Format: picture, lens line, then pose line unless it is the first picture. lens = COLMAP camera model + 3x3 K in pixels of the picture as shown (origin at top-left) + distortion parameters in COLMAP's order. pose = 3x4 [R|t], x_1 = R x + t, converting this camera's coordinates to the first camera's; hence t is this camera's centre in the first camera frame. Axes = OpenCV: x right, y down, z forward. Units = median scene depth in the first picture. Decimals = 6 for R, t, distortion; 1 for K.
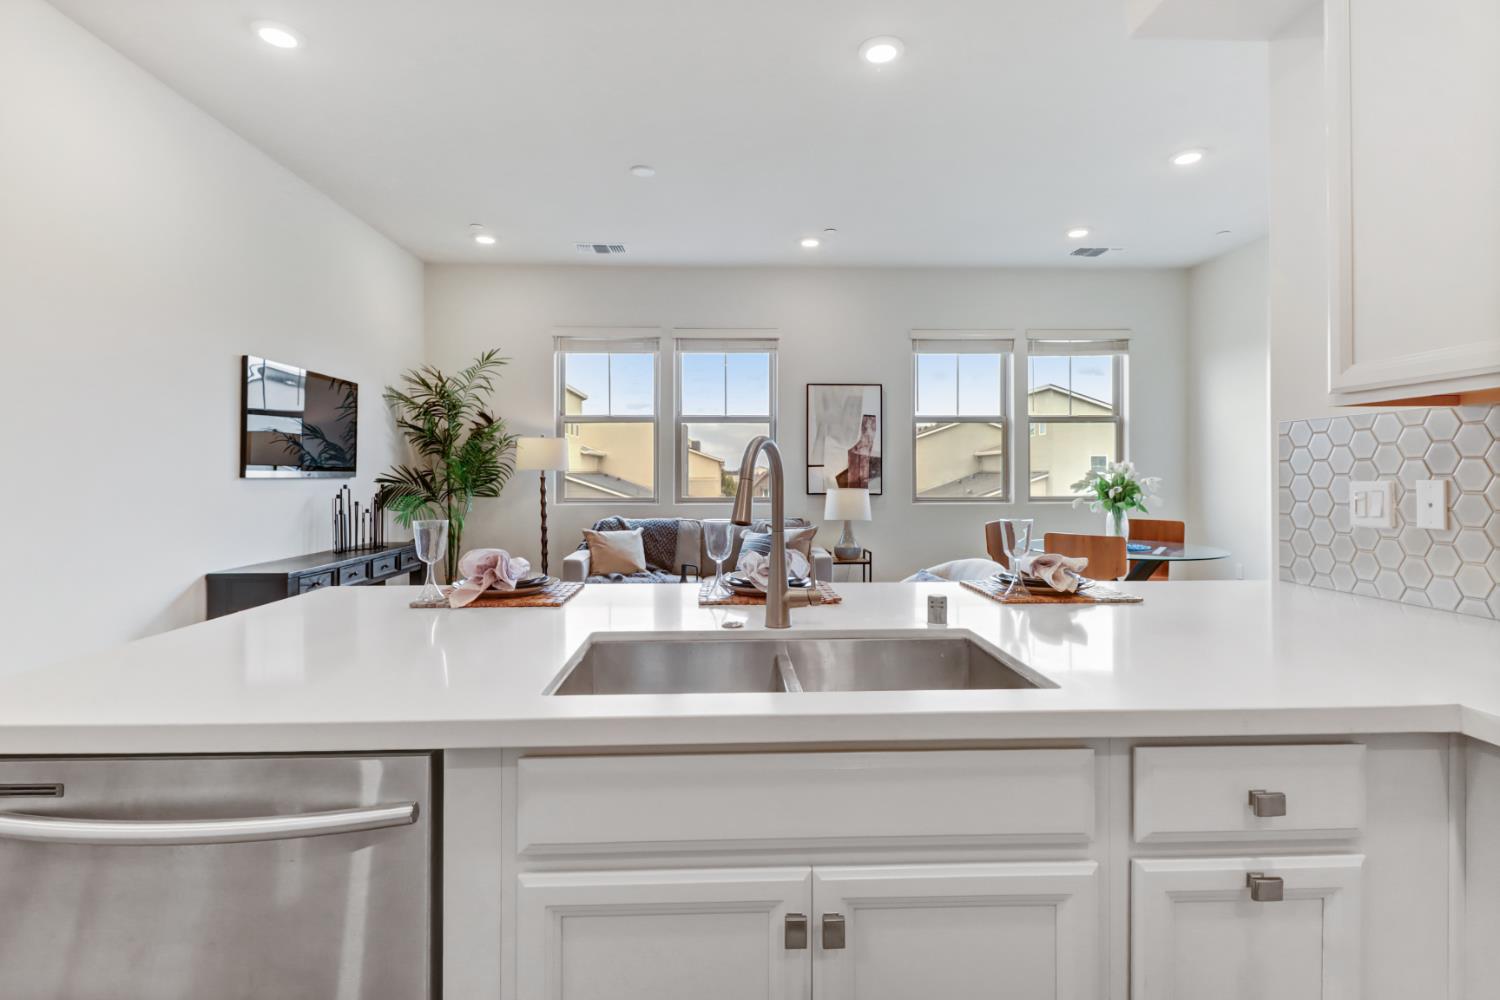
lens RADIAL K [[719.2, 0, 753.7], [0, 719.2, 474.5], [0, 0, 1]] dist [0.016319, -0.000561]
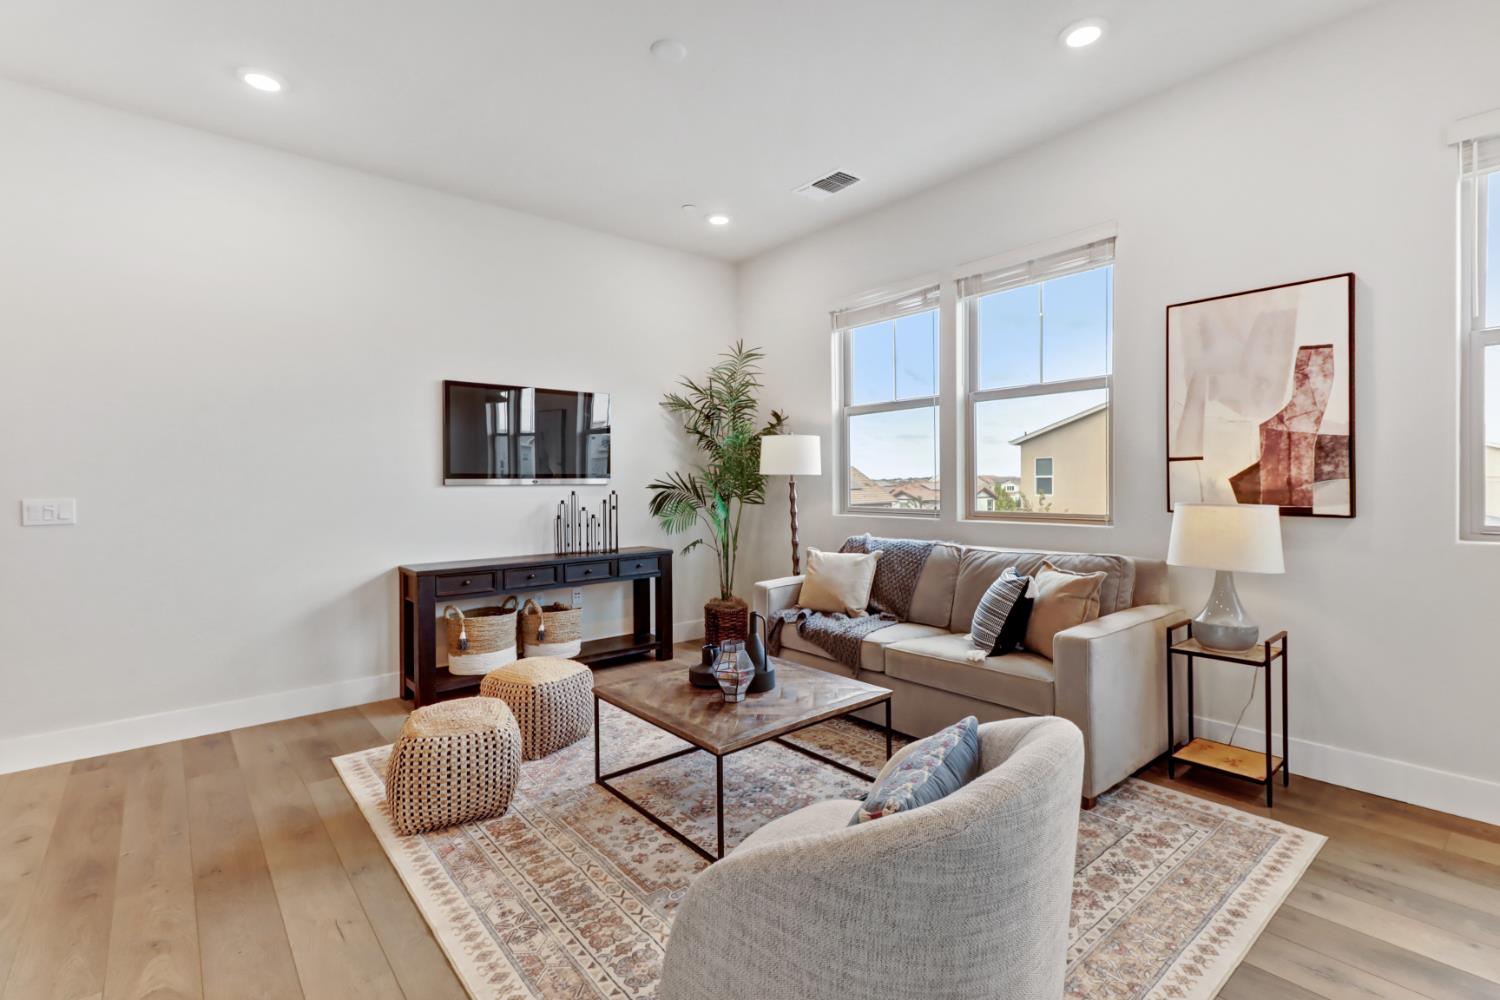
lens RADIAL K [[697.3, 0, 750.9], [0, 697.3, 479.5], [0, 0, 1]] dist [0.020105, -0.000593]
pose [[0.606637, -0.006797, -0.794950, 0.330749], [0.009873, 0.999951, -0.001016, 0.000740], [0.794918, -0.007233, 0.606674, 0.475499]]
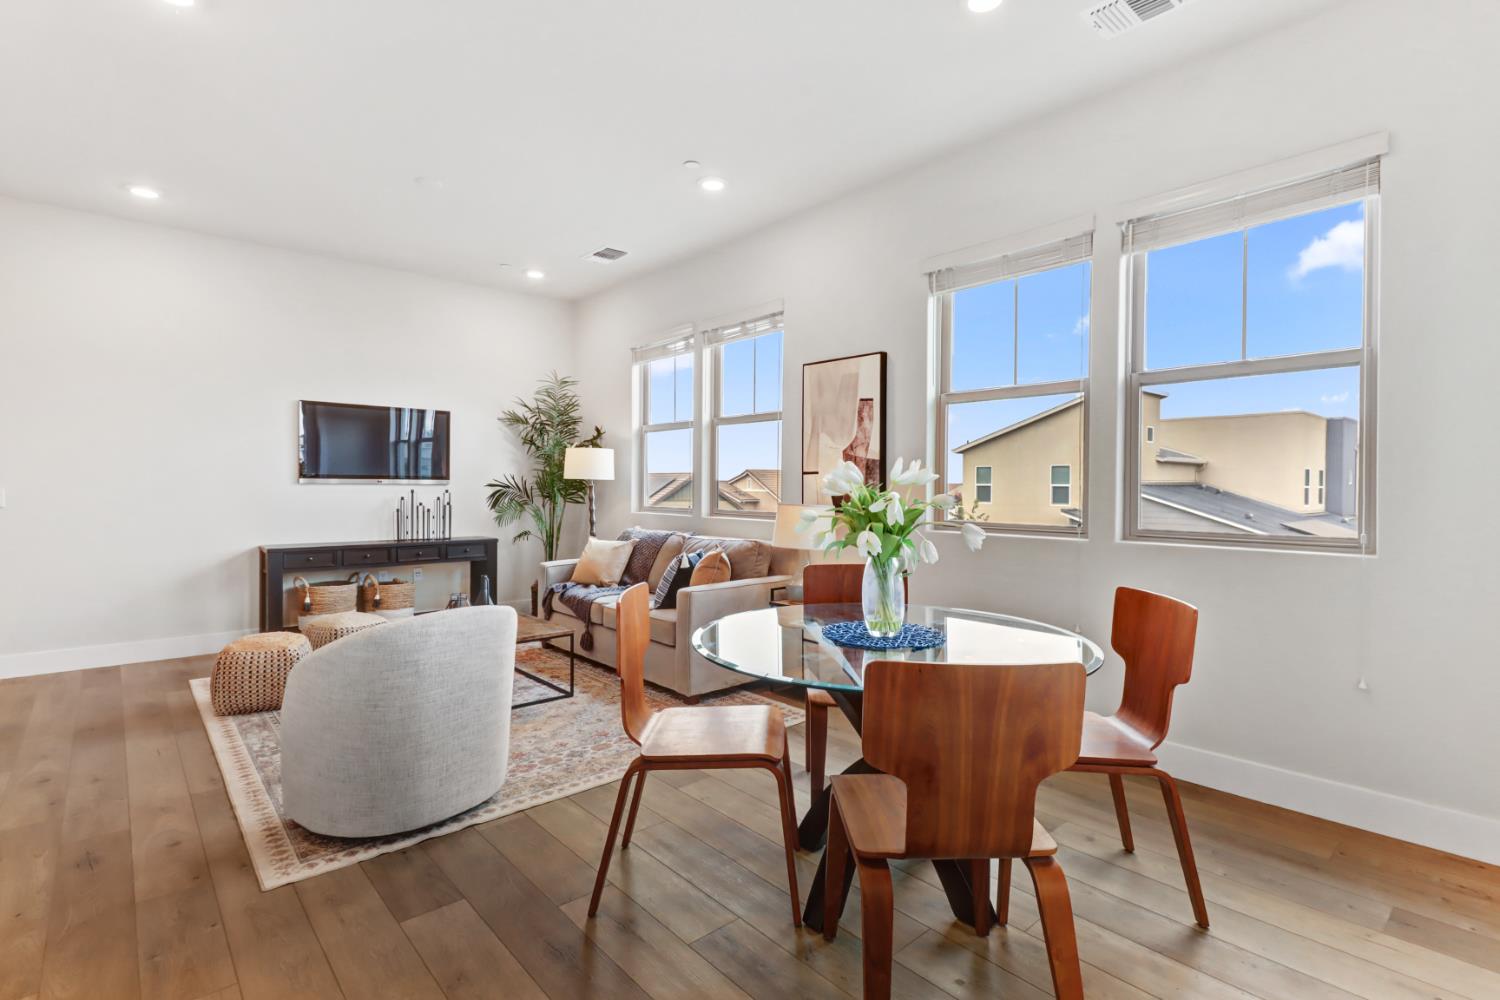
lens RADIAL K [[726.4, 0, 765.1], [0, 726.4, 485.2], [0, 0, 1]] dist [-0.003224, -0.001152]
pose [[0.637841, 0.005250, -0.770150, 0.696986], [-0.005863, 0.999981, 0.001960, -0.000383], [0.770146, 0.003265, 0.637859, 0.528231]]
